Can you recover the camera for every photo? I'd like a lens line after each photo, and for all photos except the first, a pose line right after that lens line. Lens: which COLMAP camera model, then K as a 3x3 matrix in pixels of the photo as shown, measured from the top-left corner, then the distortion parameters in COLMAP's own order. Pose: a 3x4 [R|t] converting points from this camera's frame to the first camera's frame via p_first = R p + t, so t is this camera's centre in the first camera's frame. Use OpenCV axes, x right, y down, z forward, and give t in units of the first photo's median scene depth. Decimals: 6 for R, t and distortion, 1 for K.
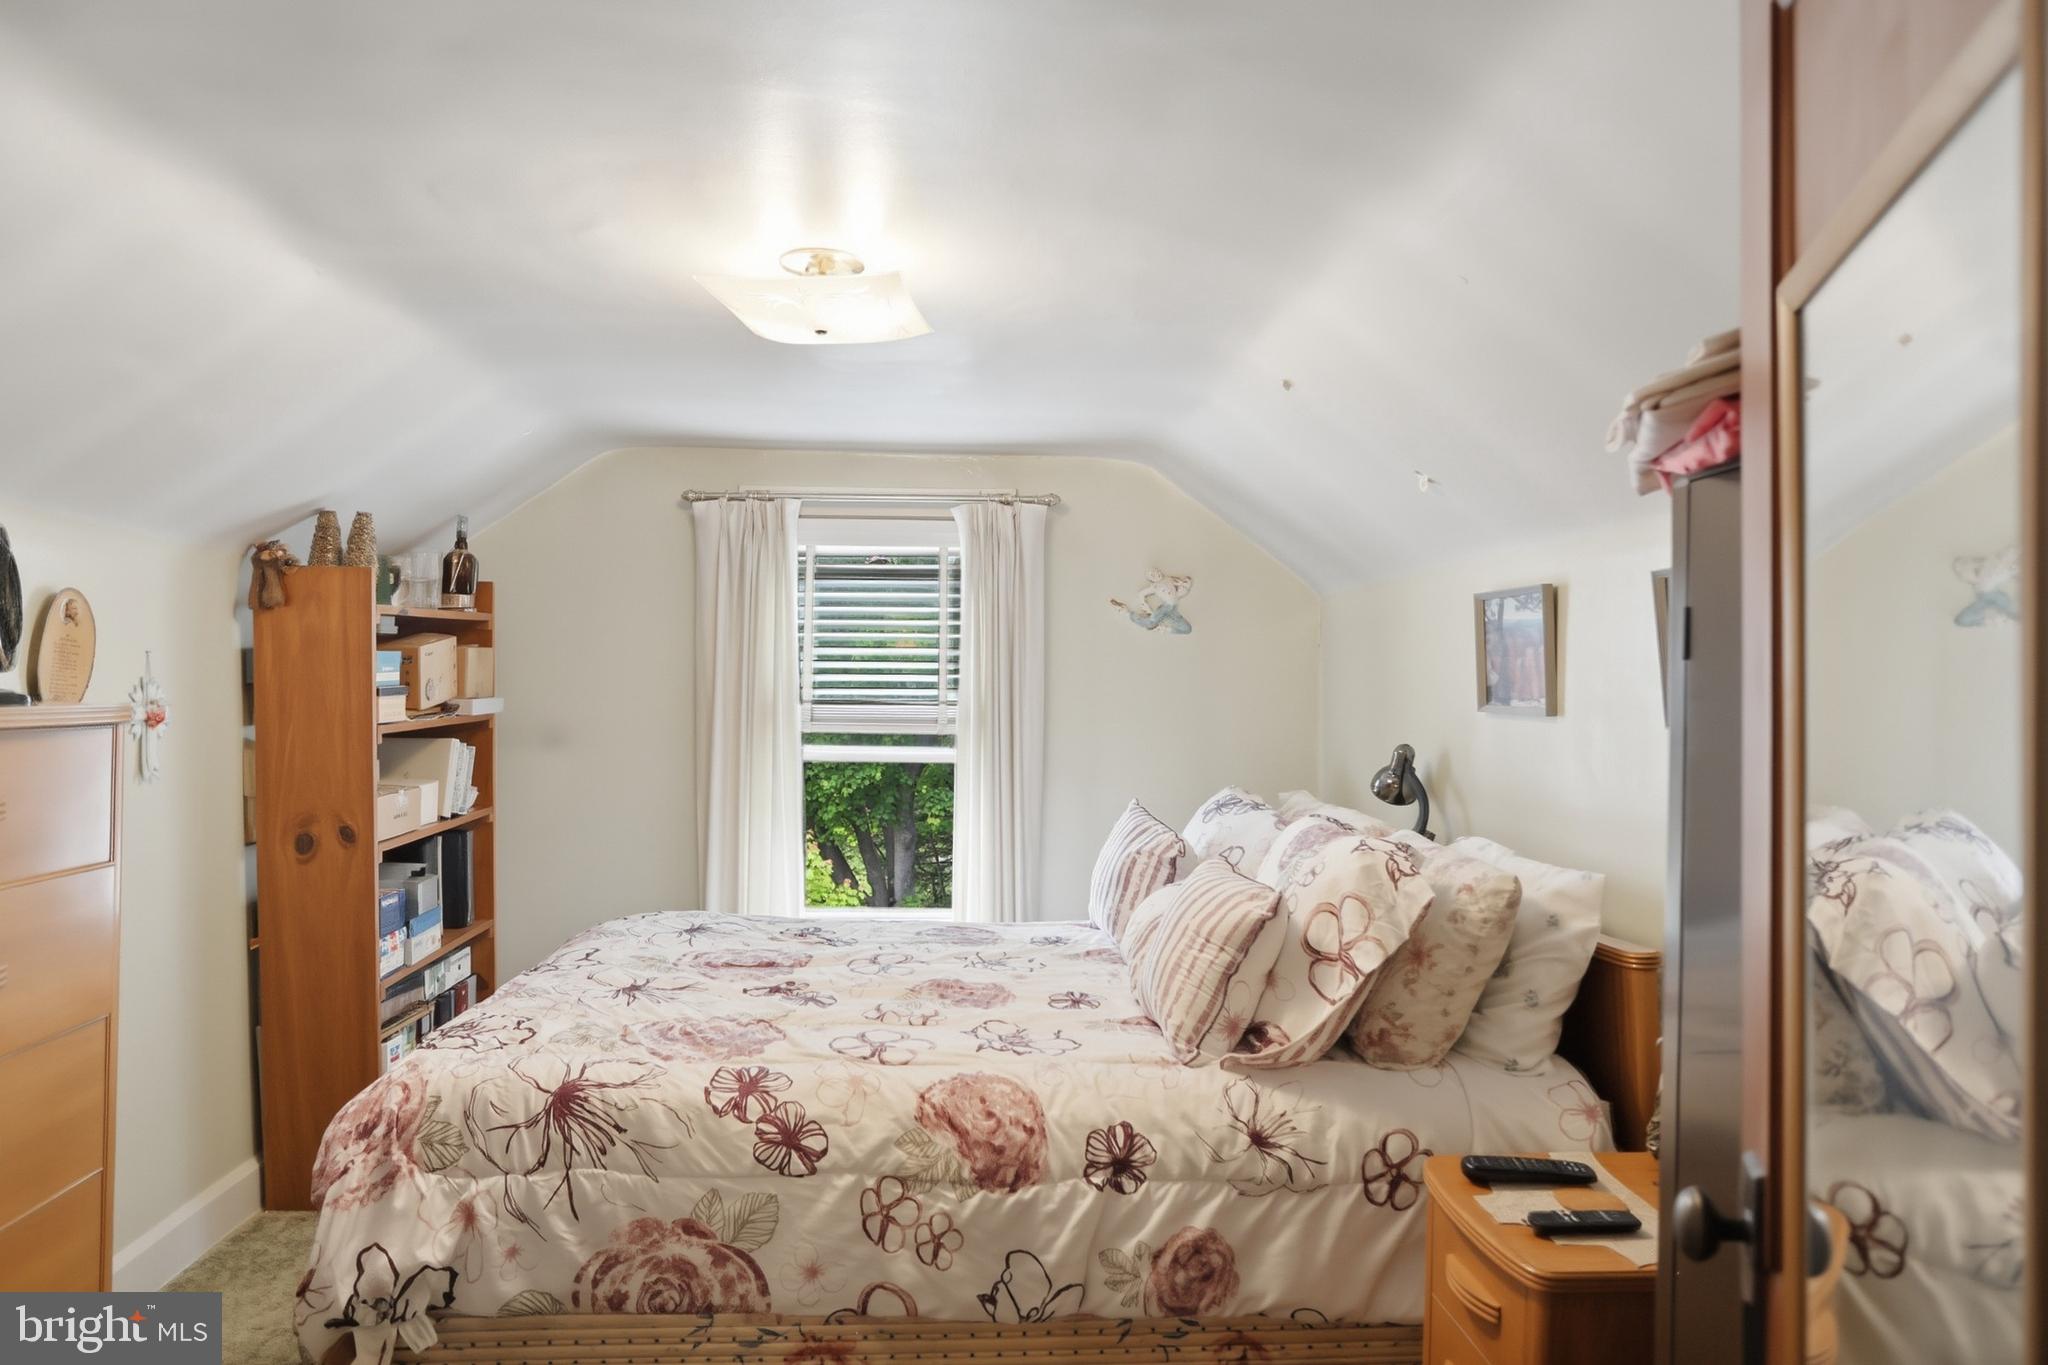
lens RADIAL K [[1010.8, 0, 999.8], [0, 1010.8, 683.9], [0, 0, 1]] dist [0.000377, 0.000316]
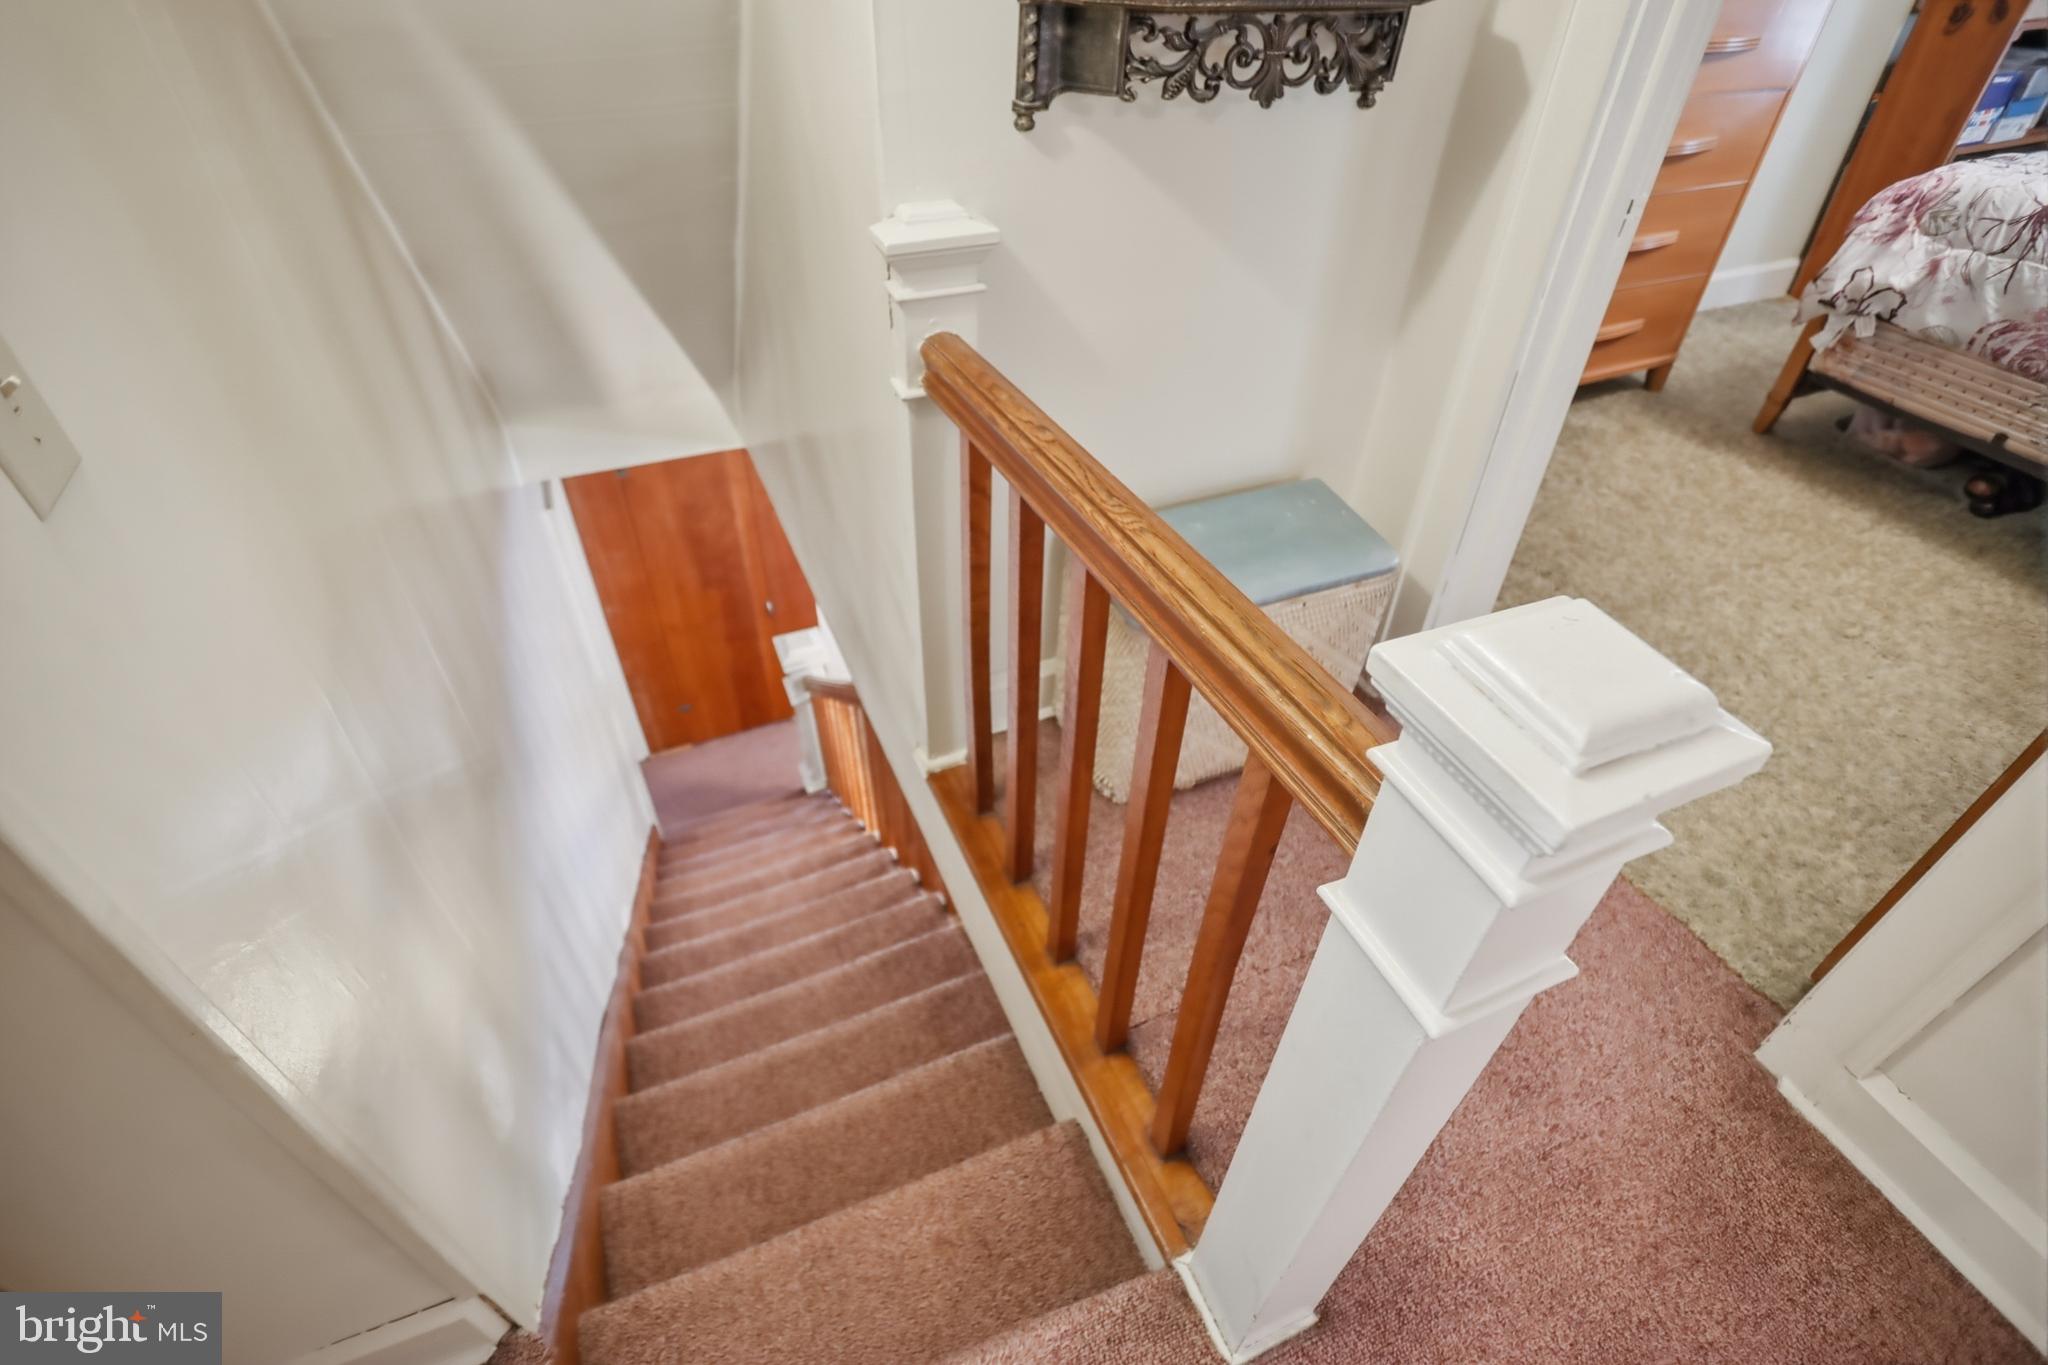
lens RADIAL K [[1010.8, 0, 999.8], [0, 1010.8, 683.9], [0, 0, 1]] dist [0.000377, 0.000316]
pose [[0.279747, 0.598559, -0.750646, 0.595172], [-0.009350, 0.783524, 0.621291, 0.078118], [0.960028, -0.166786, 0.224785, -0.794209]]
